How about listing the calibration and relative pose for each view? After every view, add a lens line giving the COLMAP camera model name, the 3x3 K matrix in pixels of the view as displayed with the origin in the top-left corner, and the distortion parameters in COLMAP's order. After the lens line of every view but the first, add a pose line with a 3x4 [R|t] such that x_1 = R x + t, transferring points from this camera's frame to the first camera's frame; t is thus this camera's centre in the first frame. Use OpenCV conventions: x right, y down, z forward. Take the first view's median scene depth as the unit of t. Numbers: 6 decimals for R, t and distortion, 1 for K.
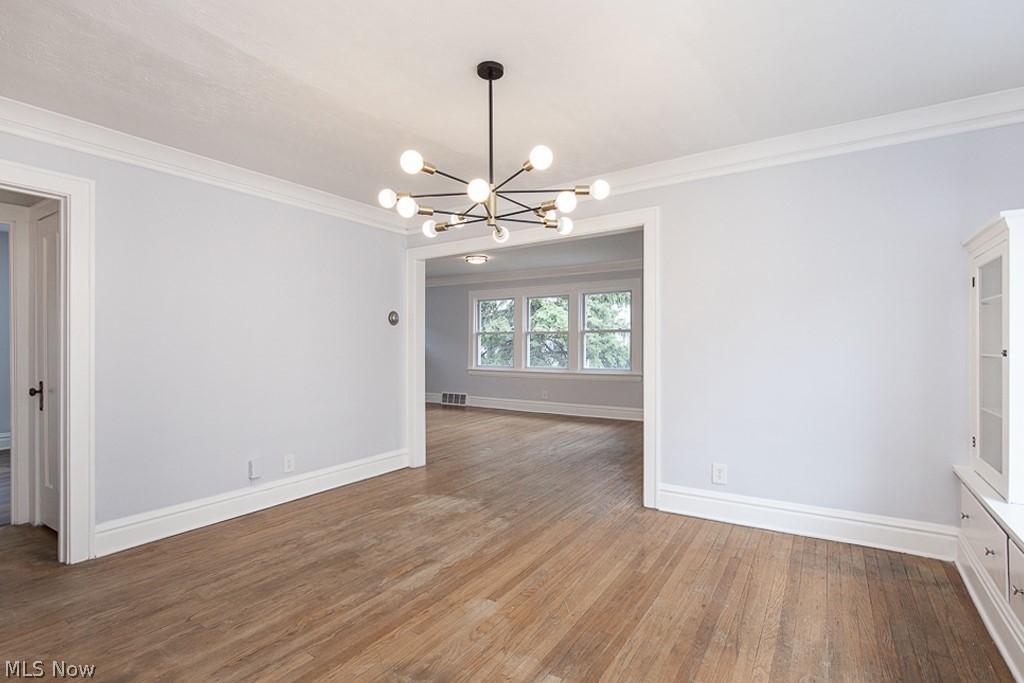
lens RADIAL K [[506.0, 0, 512.4], [0, 506.0, 338.1], [0, 0, 1]] dist [-0.004314, 0.000413]
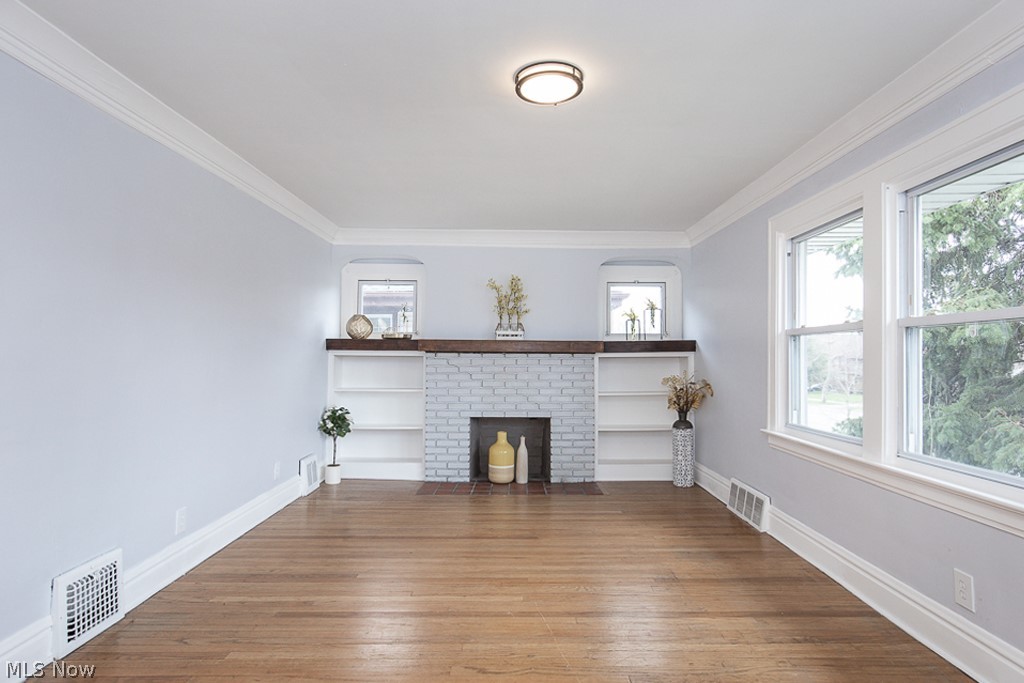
lens RADIAL K [[559.0, 0, 511.9], [0, 559.0, 336.6], [0, 0, 1]] dist [0.005646, 0.000107]
pose [[0.541916, -0.022065, -0.840143, 0.394483], [-0.008572, 0.999458, -0.031778, 0.007283], [0.840389, 0.024423, 0.541434, 1.450059]]
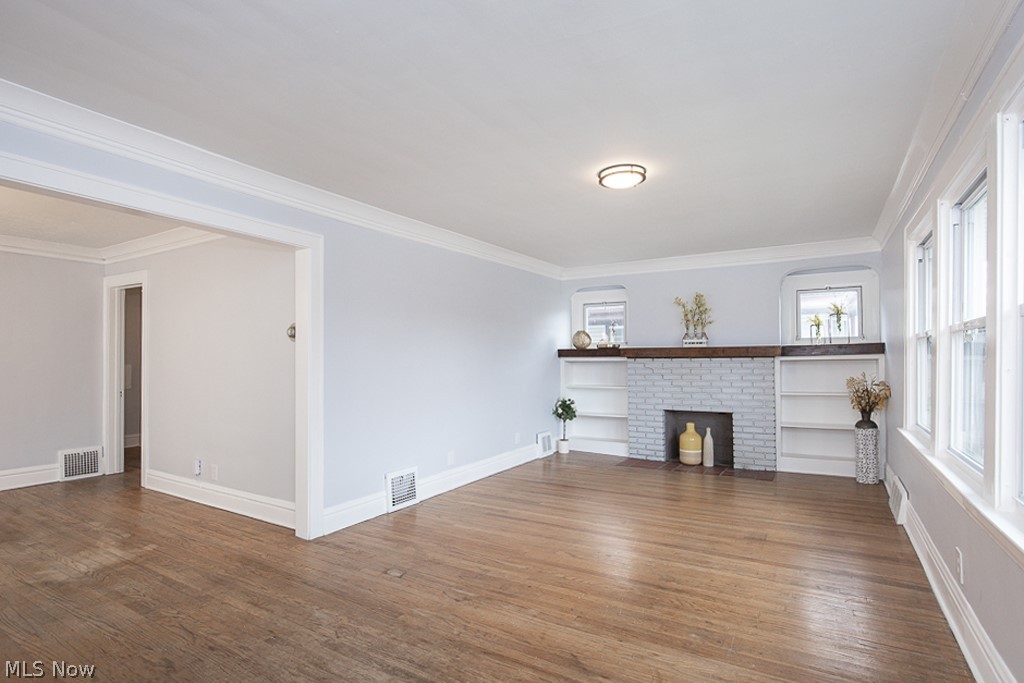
lens RADIAL K [[506.0, 0, 513.3], [0, 506.0, 361.9], [0, 0, 1]] dist [-0.004314, 0.000413]
pose [[0.027283, 0.009795, -0.999580, 0.668947], [0.006645, 0.999928, 0.009980, -0.000832], [0.999606, -0.006914, 0.027216, 1.590275]]
